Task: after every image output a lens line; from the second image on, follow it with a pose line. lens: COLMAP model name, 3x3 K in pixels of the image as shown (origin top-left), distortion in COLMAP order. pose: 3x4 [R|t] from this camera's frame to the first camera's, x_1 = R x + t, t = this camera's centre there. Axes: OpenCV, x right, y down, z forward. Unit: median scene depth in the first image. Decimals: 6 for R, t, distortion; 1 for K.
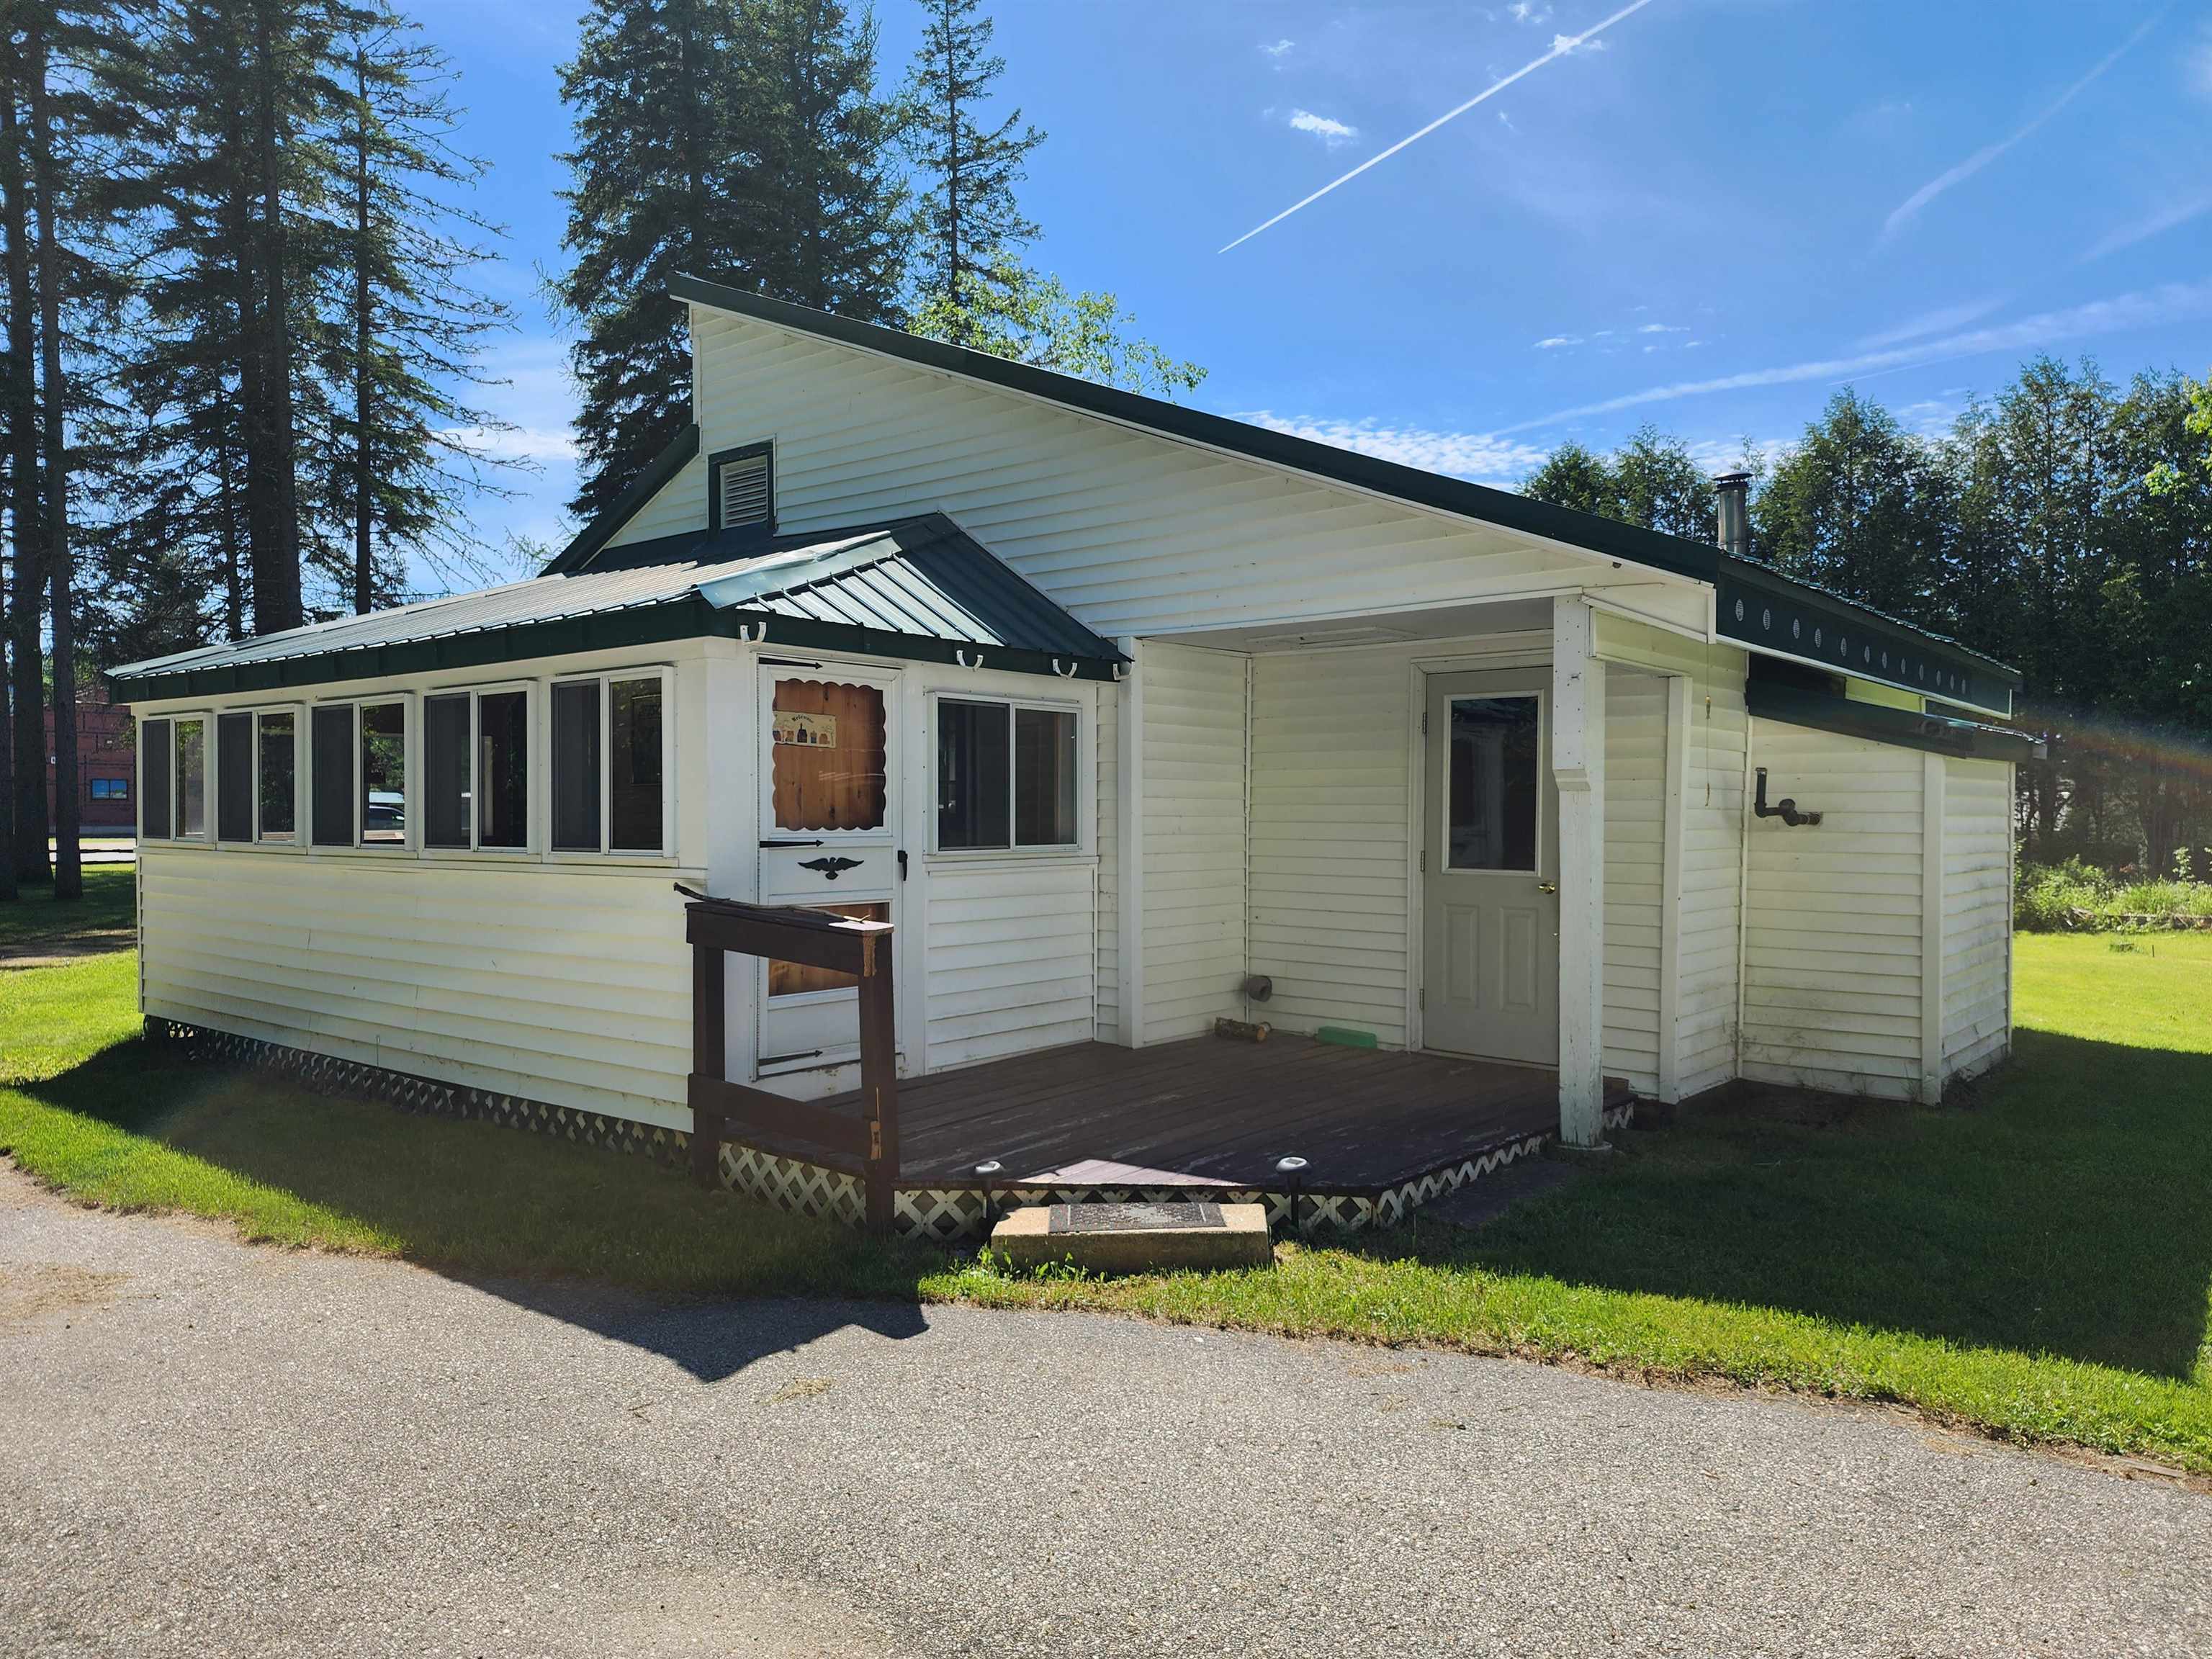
lens RADIAL K [[1473.6, 0, 1108.6], [0, 1473.6, 837.7], [0, 0, 1]] dist [0.076174, -0.058687]
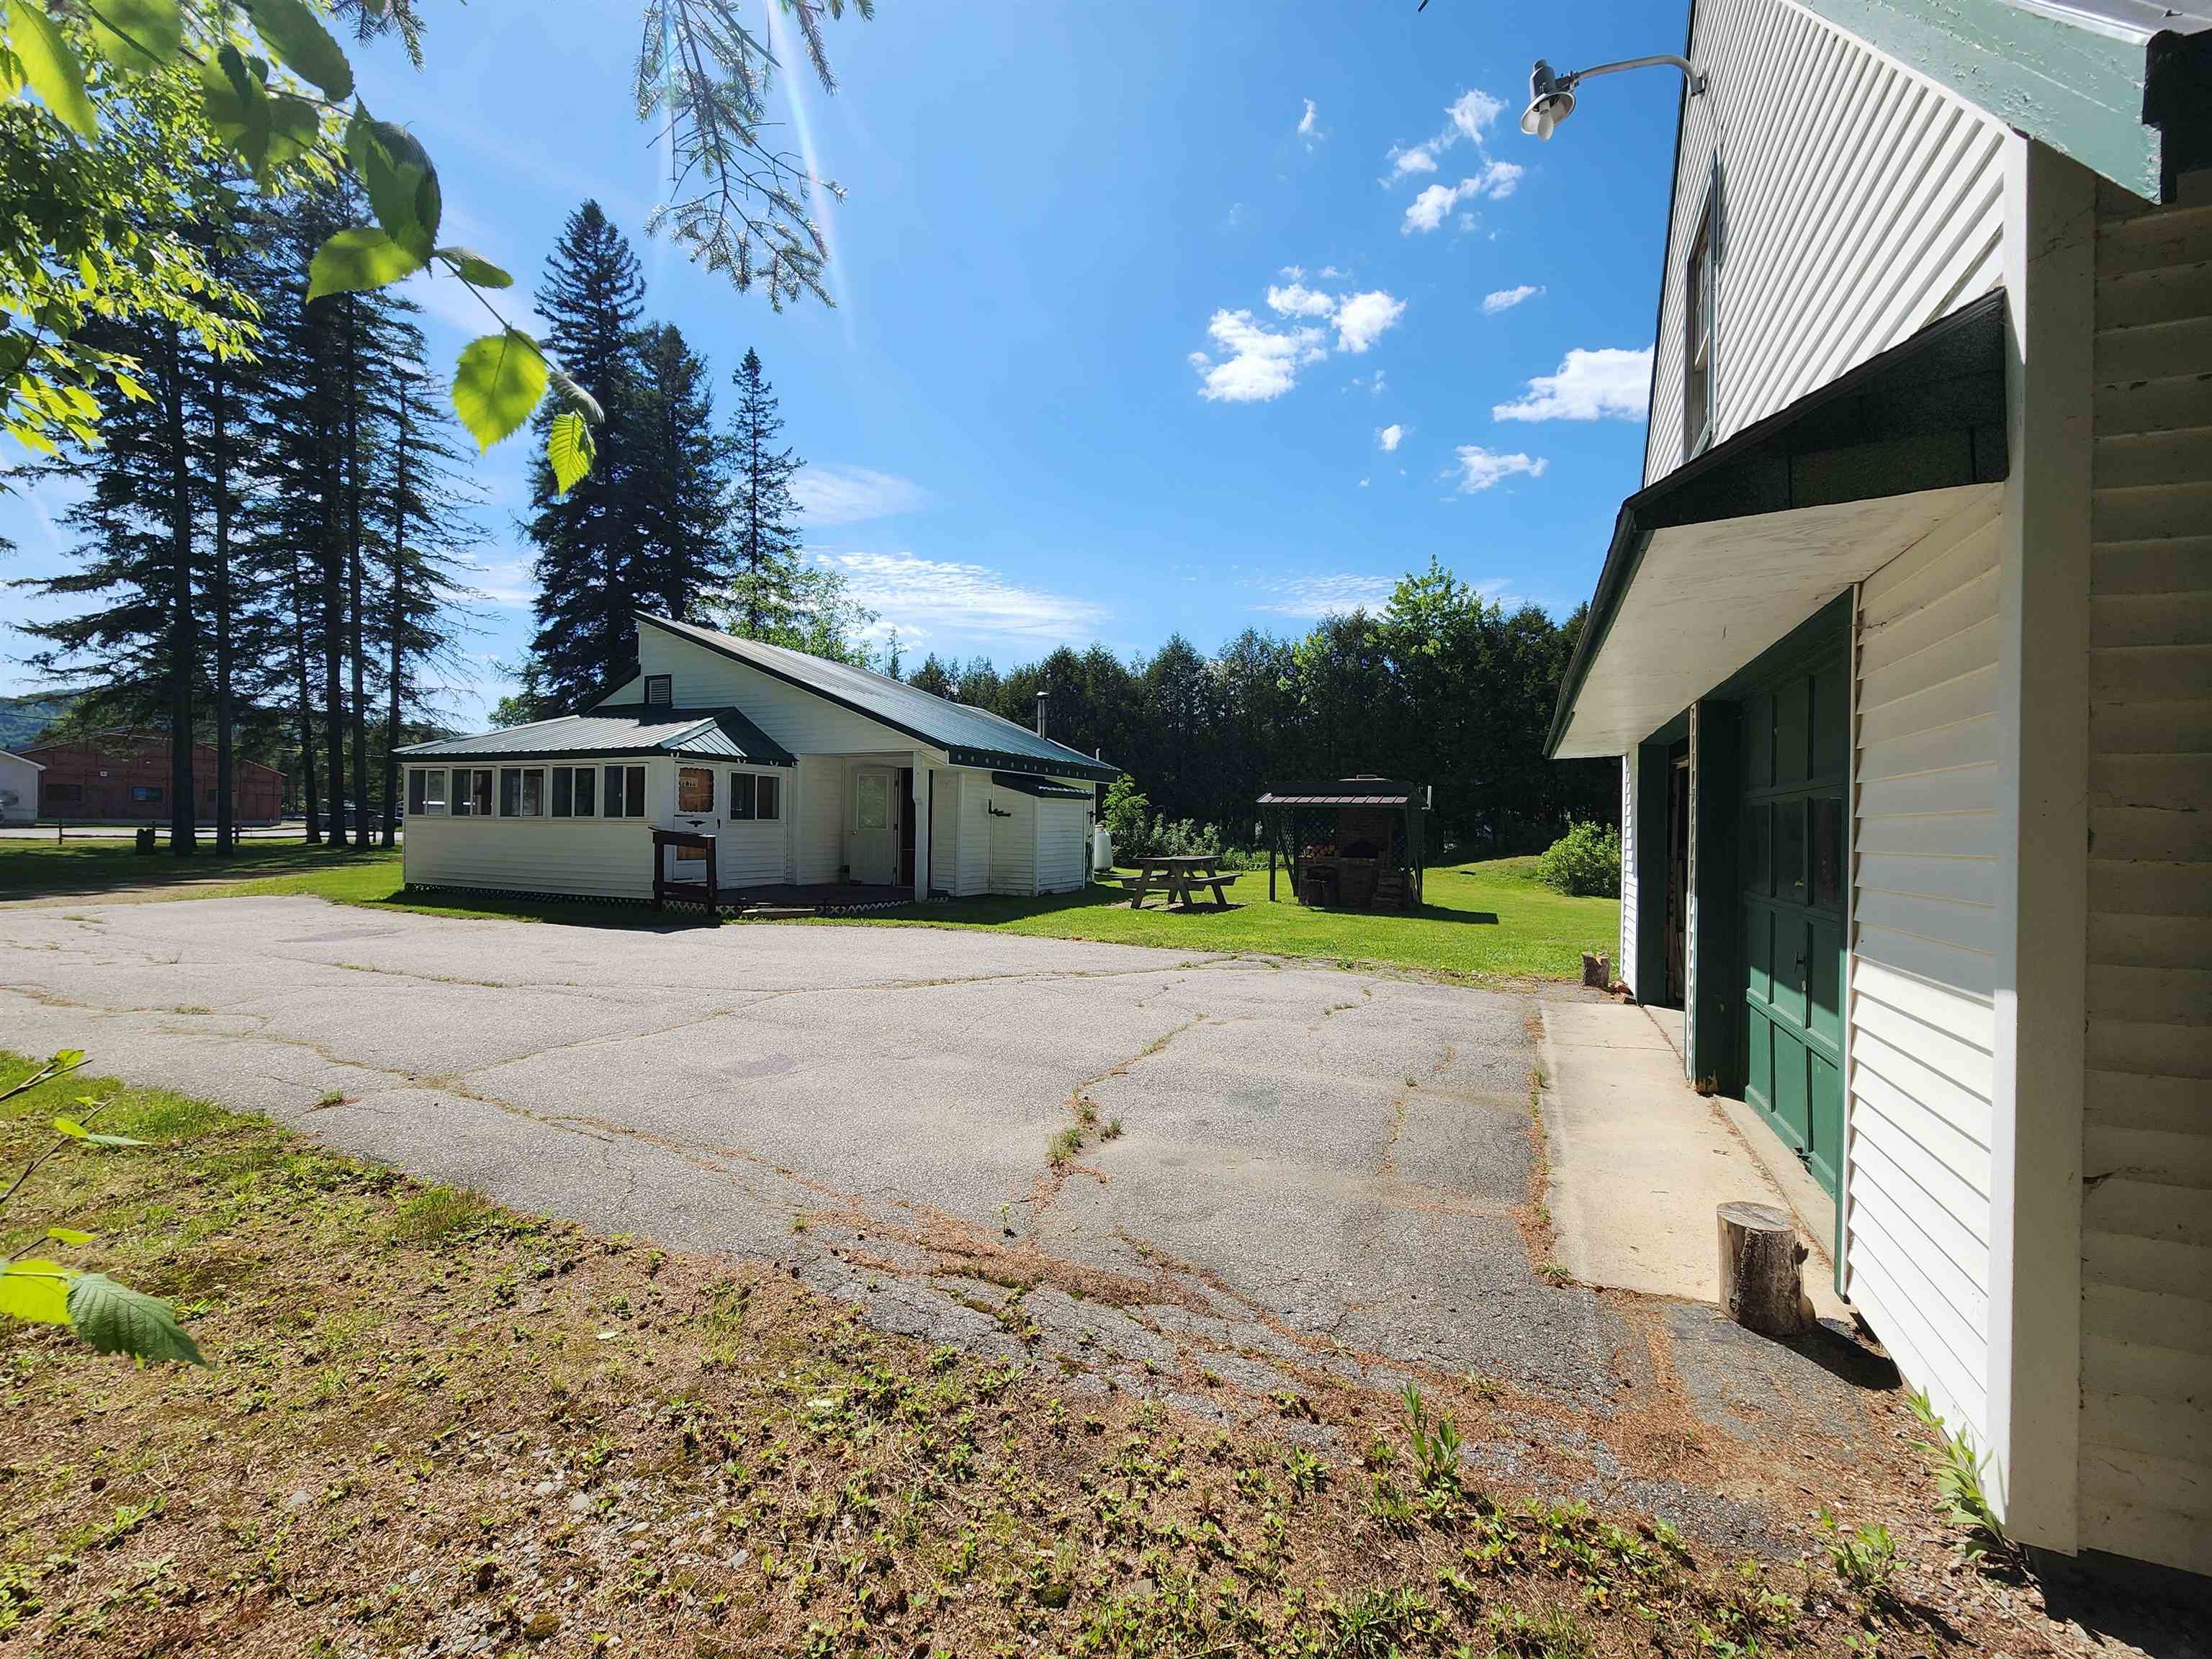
lens RADIAL K [[907.6, 0, 1093.6], [0, 907.6, 831.9], [0, 0, 1]] dist [-0.001177, 0.001264]
pose [[0.968612, 0.010362, 0.248363, 0.034250], [-0.008271, 0.999921, -0.009463, 0.010197], [-0.248442, 0.007112, 0.968621, -0.238883]]
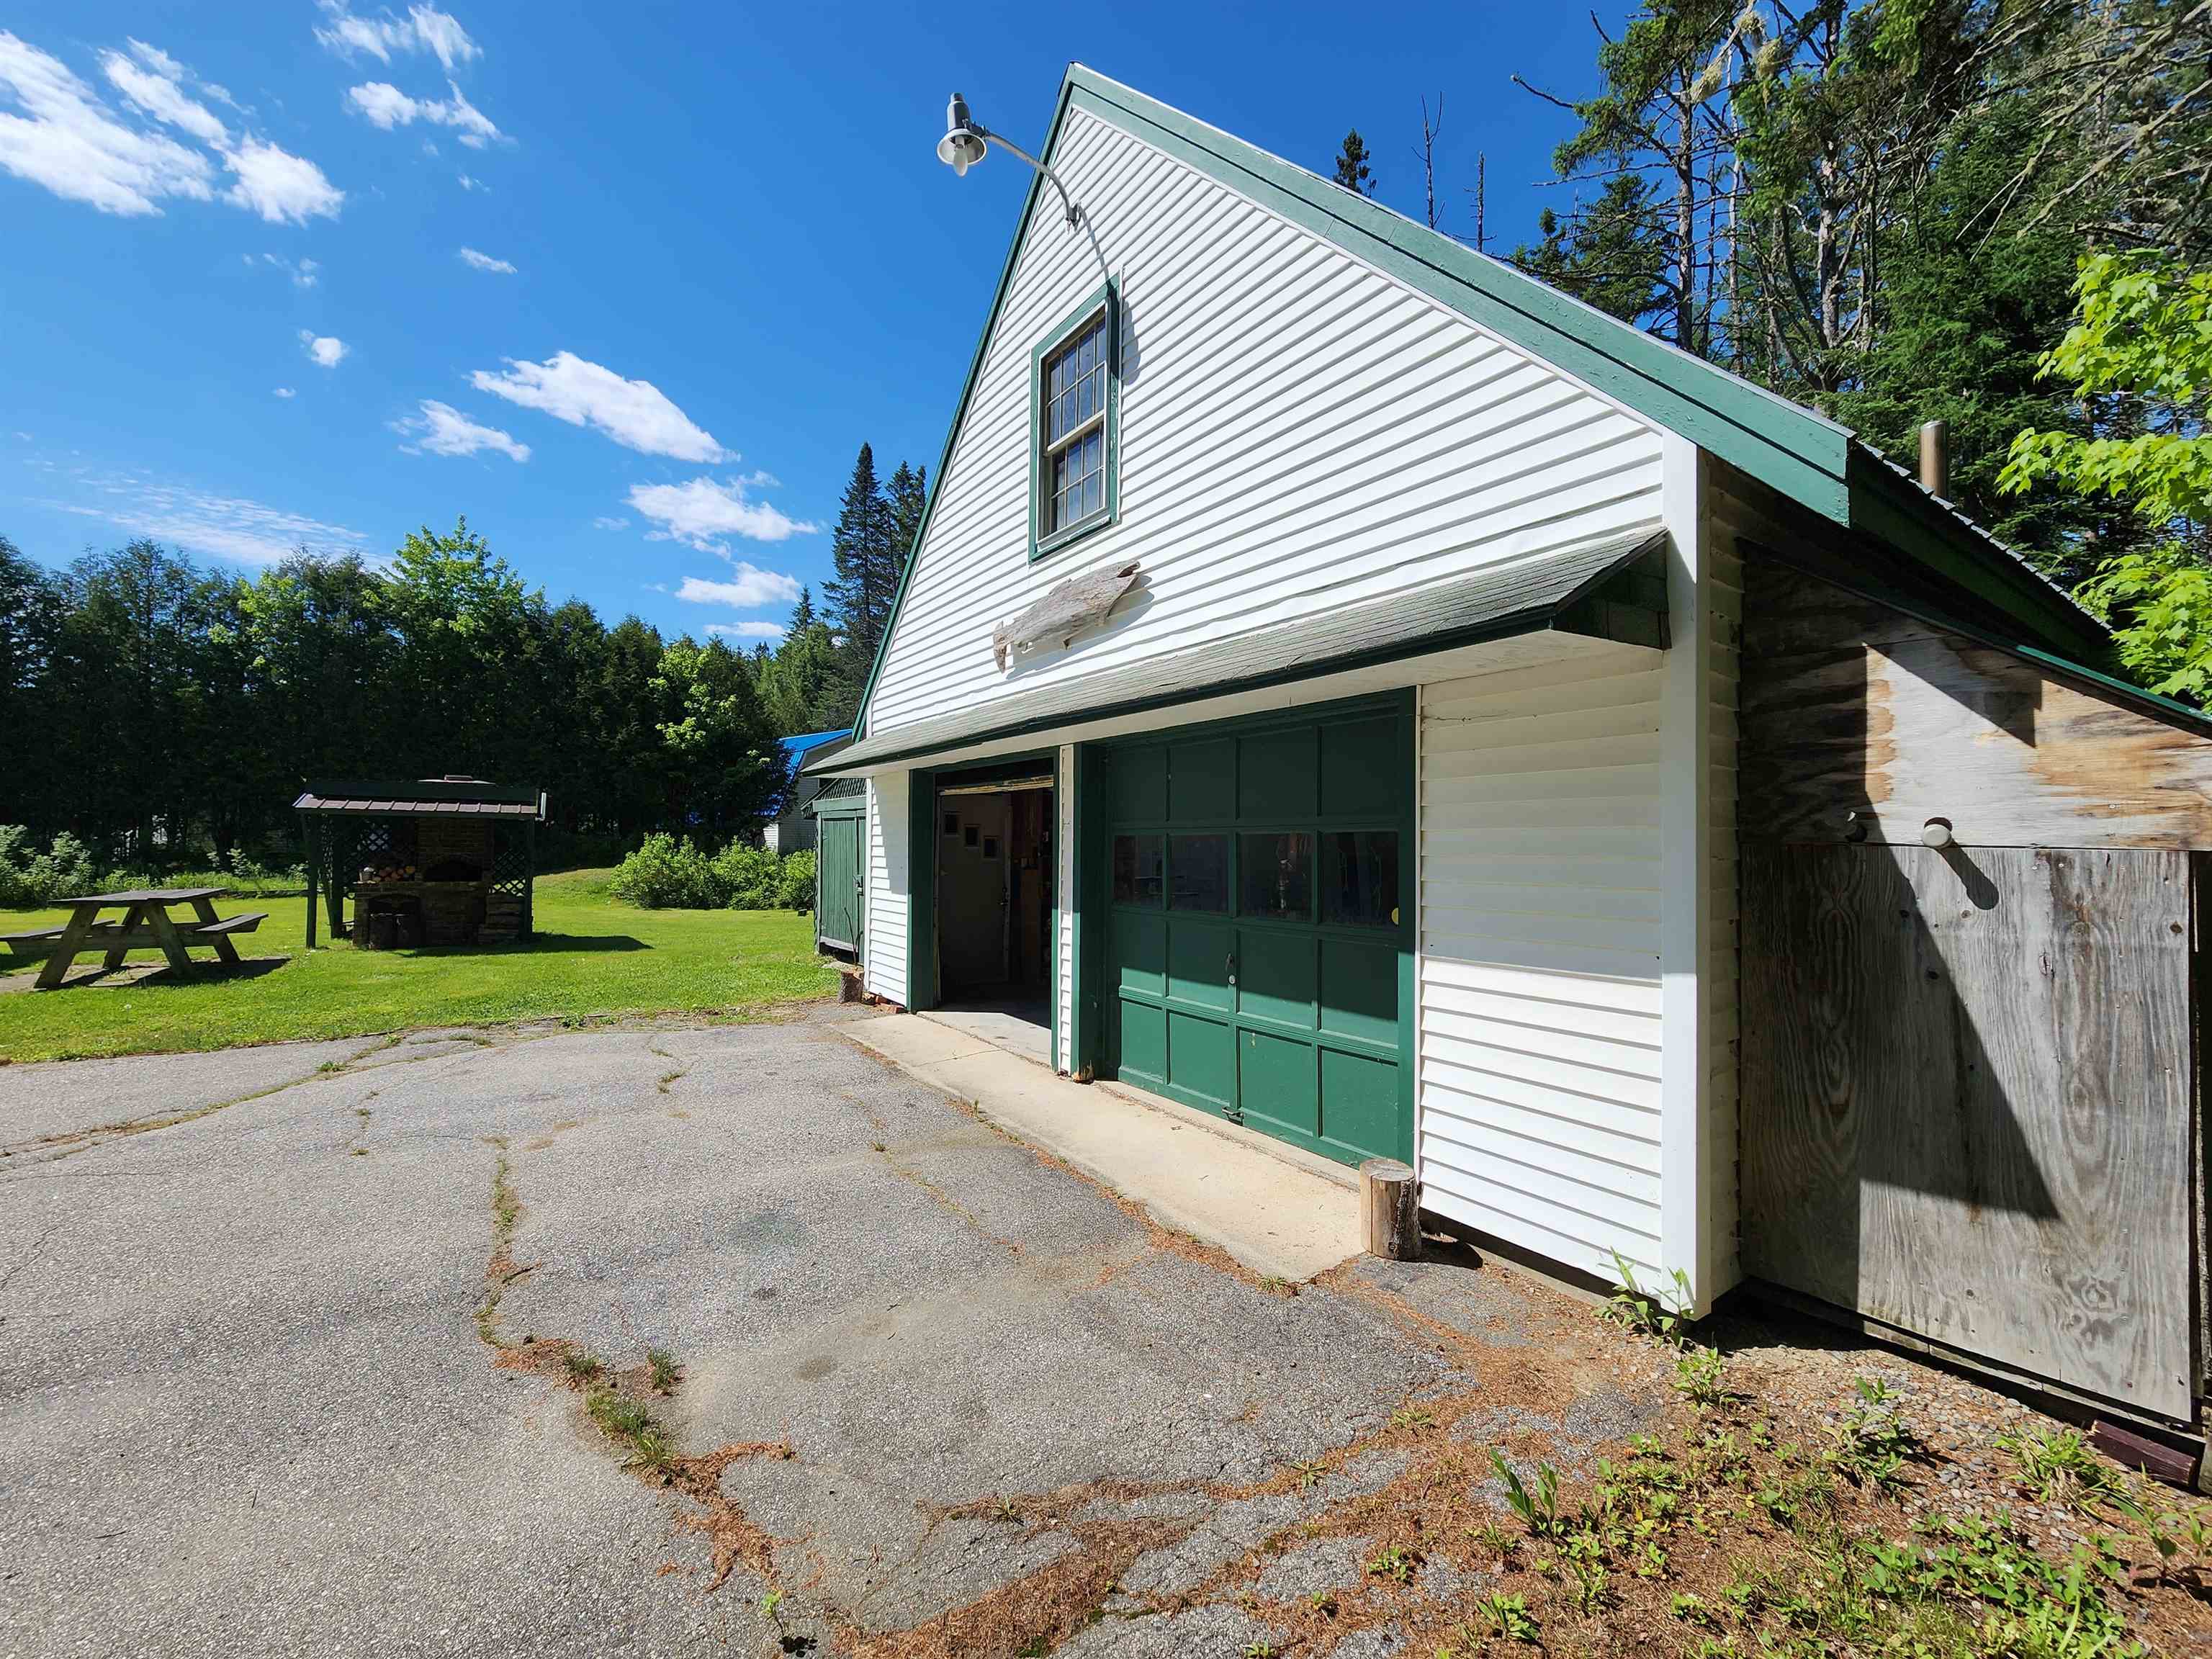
lens RADIAL K [[907.6, 0, 1106.2], [0, 907.6, 807.6], [0, 0, 1]] dist [-0.001177, 0.001264]
pose [[0.275066, 0.042839, 0.960471, 0.001343], [0.005545, 0.998920, -0.046141, 0.006652], [-0.961409, 0.018018, 0.274531, -0.170905]]
